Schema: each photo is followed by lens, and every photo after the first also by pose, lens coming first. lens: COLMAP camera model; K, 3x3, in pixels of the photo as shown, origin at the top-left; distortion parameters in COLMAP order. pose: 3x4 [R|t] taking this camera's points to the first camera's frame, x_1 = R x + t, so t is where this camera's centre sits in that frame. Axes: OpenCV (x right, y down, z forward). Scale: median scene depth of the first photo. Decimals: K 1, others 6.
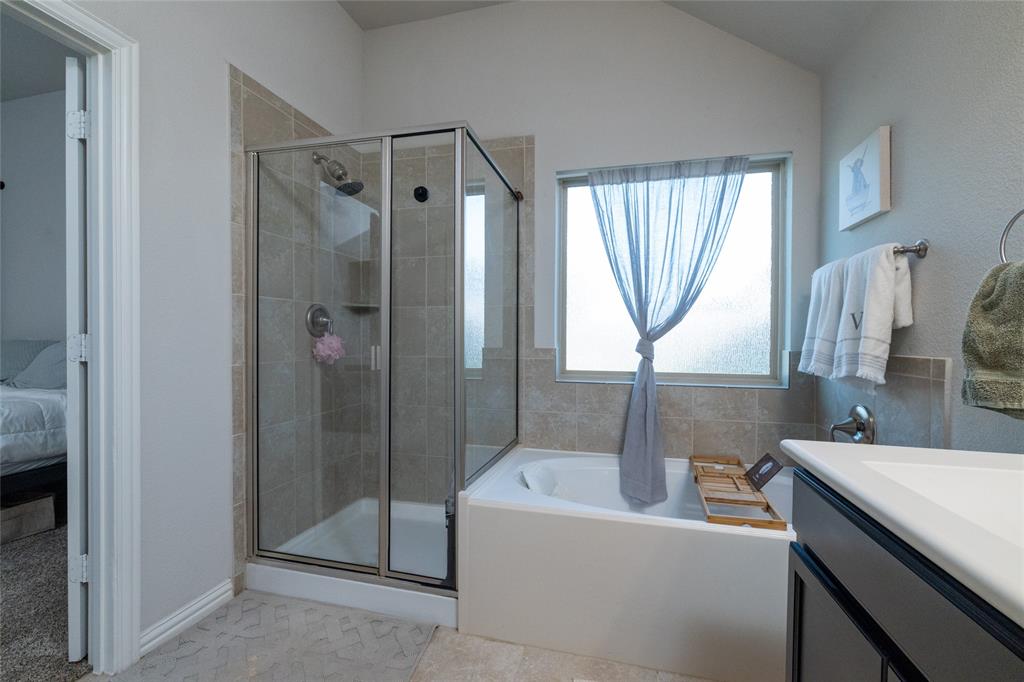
lens RADIAL K [[439.7, 0, 512.6], [0, 439.7, 344.3], [0, 0, 1]] dist [0.002821, 0.000325]
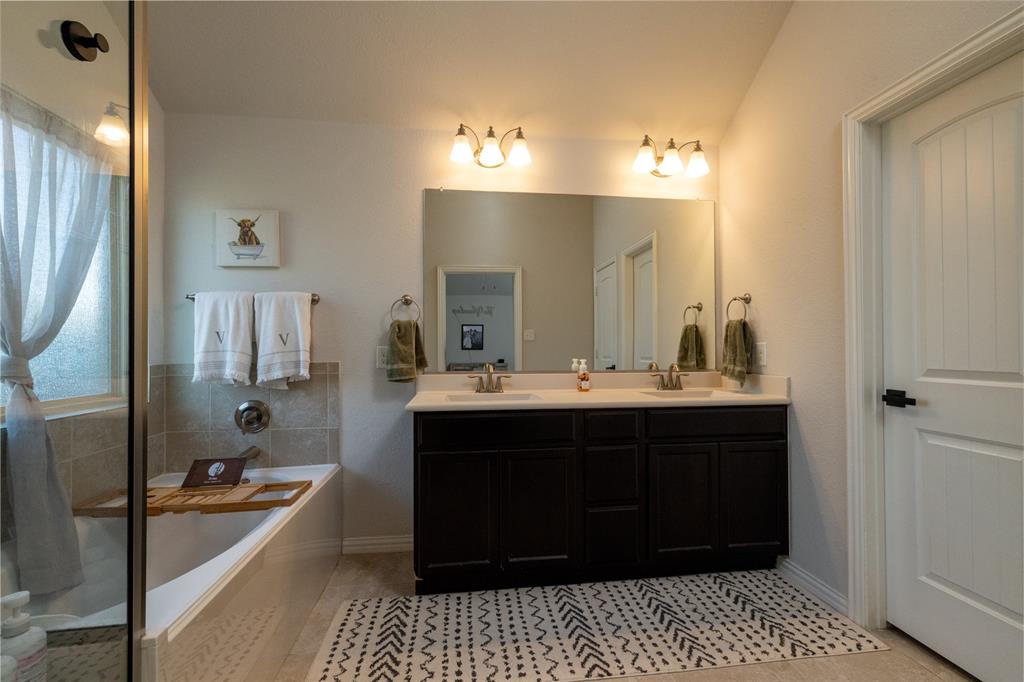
lens RADIAL K [[439.7, 0, 511.8], [0, 439.7, 342.9], [0, 0, 1]] dist [0.002821, 0.000325]
pose [[-0.370675, 0.007522, 0.928732, -0.595302], [0.019311, 0.999813, -0.000390, -0.018378], [-0.928562, 0.017790, -0.370751, 0.575231]]
